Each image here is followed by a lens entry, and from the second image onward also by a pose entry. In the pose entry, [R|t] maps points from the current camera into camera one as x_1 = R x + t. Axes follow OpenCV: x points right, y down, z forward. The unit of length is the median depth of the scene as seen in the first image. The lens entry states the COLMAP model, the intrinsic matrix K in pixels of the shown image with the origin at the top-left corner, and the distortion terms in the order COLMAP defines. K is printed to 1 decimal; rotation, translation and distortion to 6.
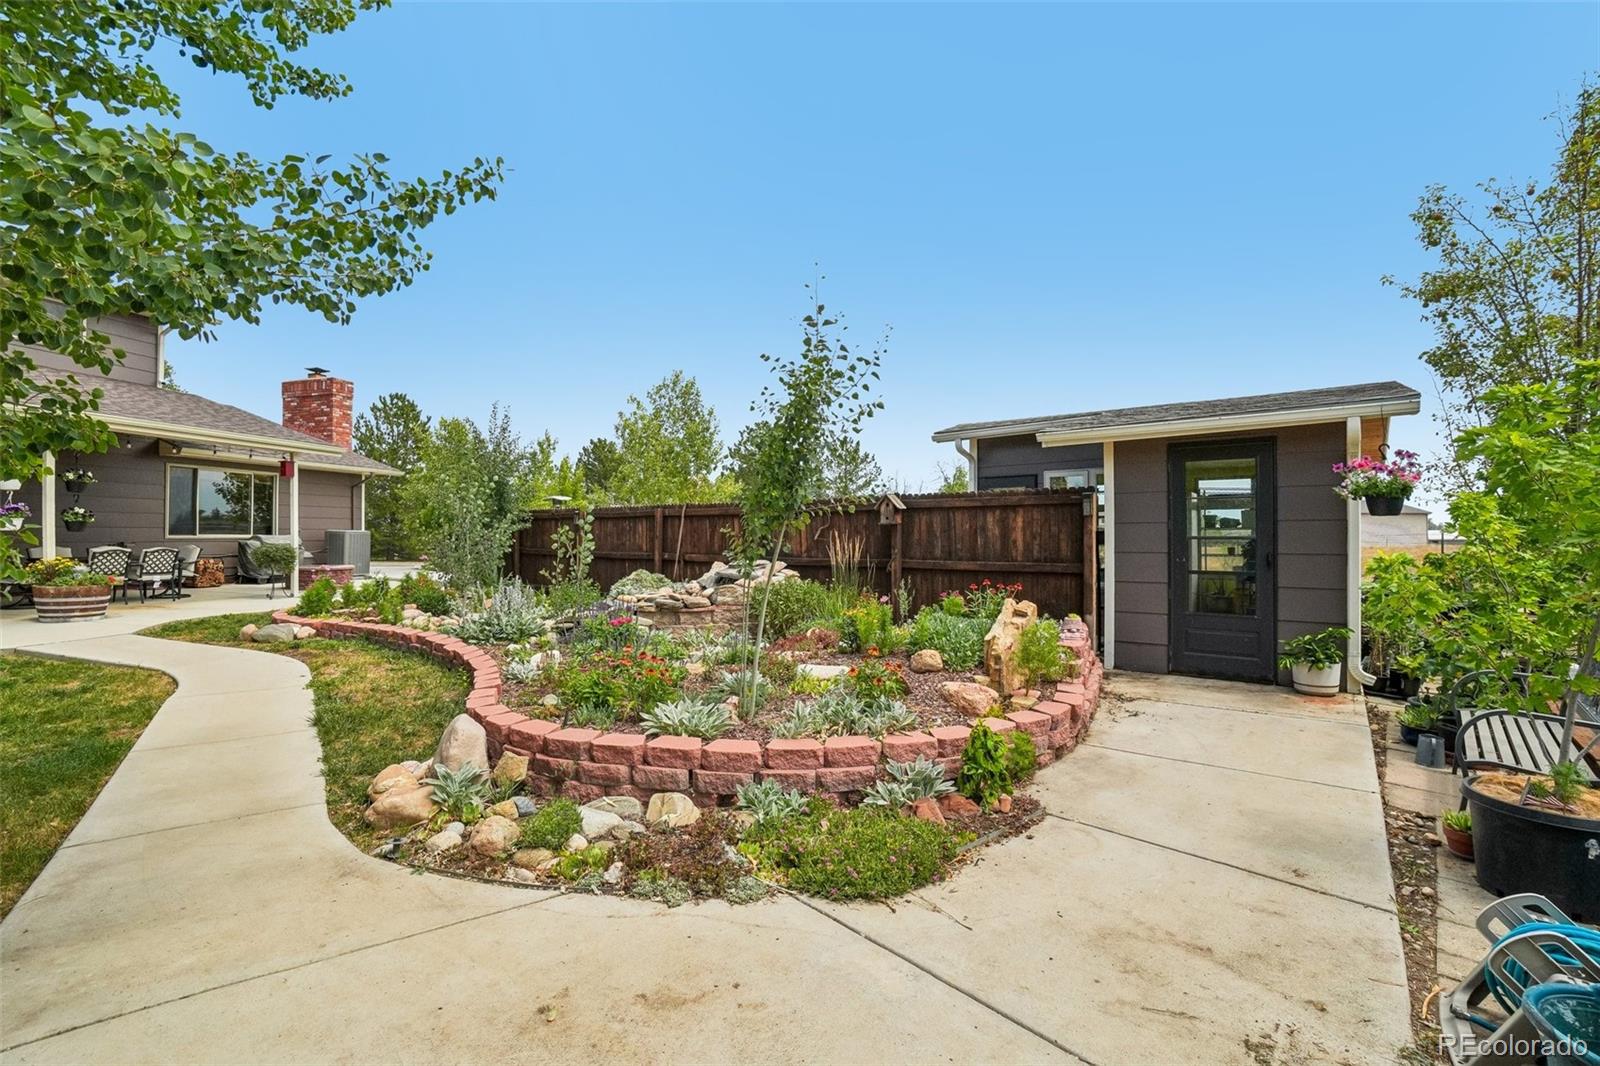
lens RADIAL K [[703.8, 0, 800.0], [0, 703.8, 533.0], [0, 0, 1]] dist [-0.052478, 0.019510]
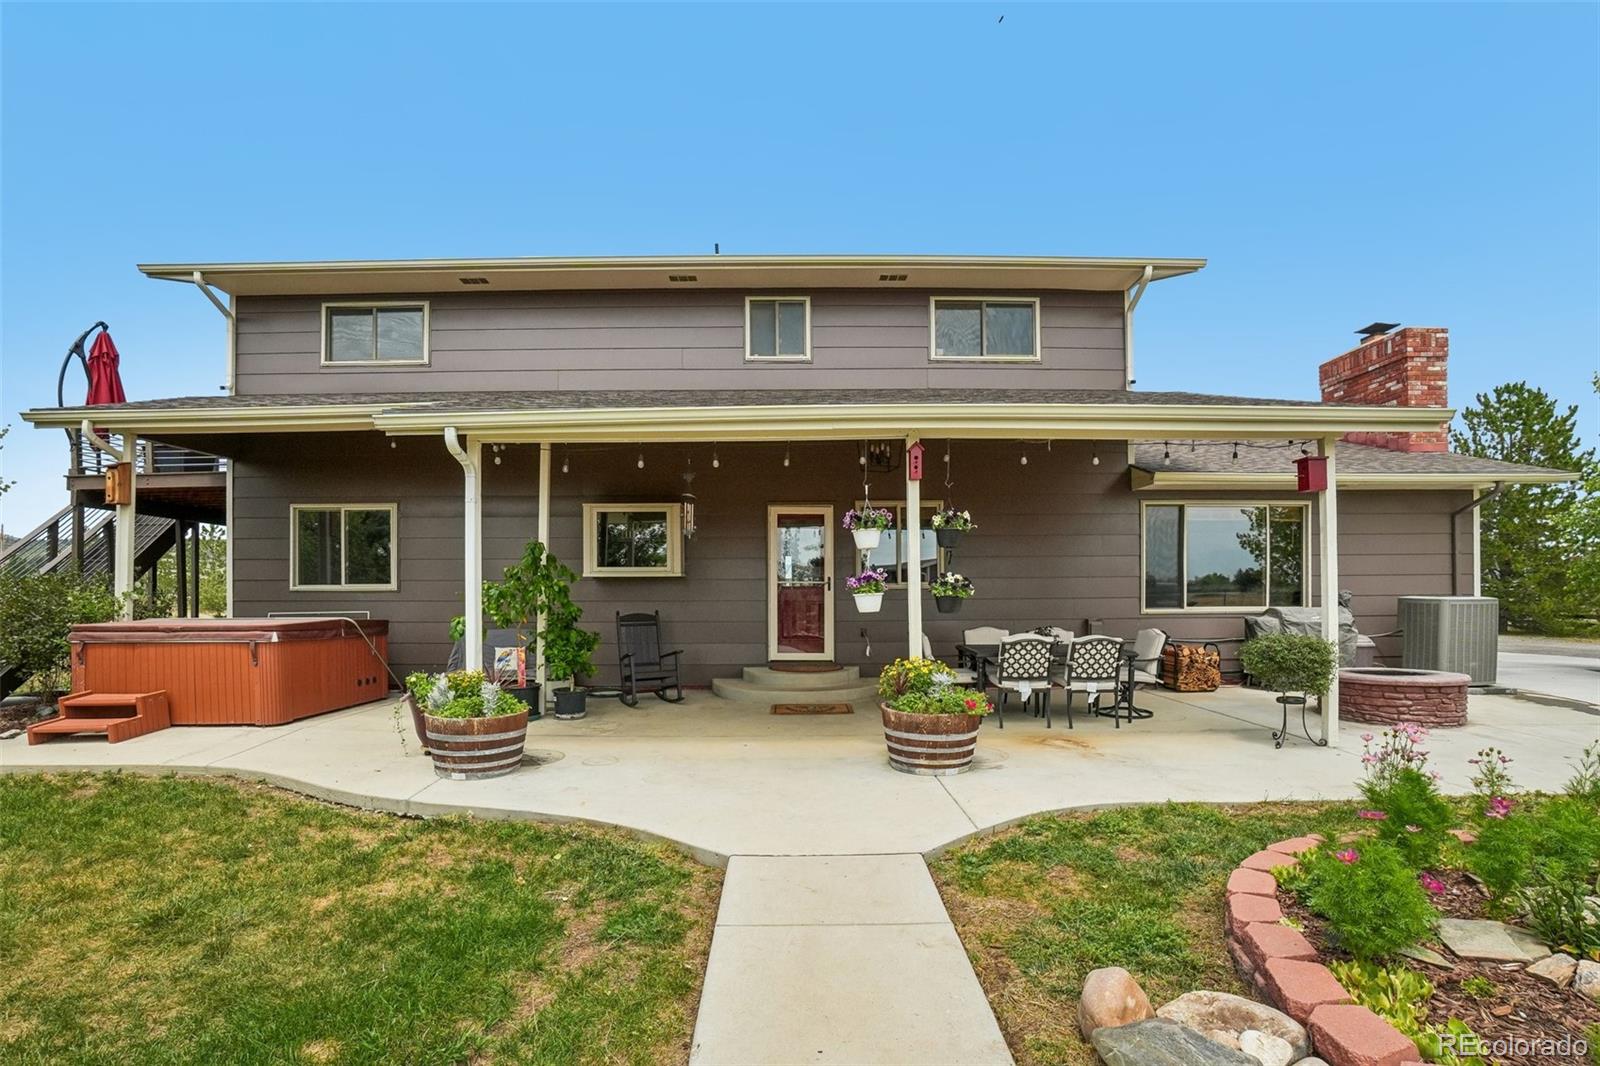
lens RADIAL K [[701.3, 0, 806.3], [0, 701.3, 593.3], [0, 0, 1]] dist [-0.041533, 0.012458]
pose [[0.254856, -0.000925, -0.966979, -0.313694], [0.008176, 0.999966, 0.001199, -0.013453], [0.966945, -0.008212, 0.254855, 0.451890]]
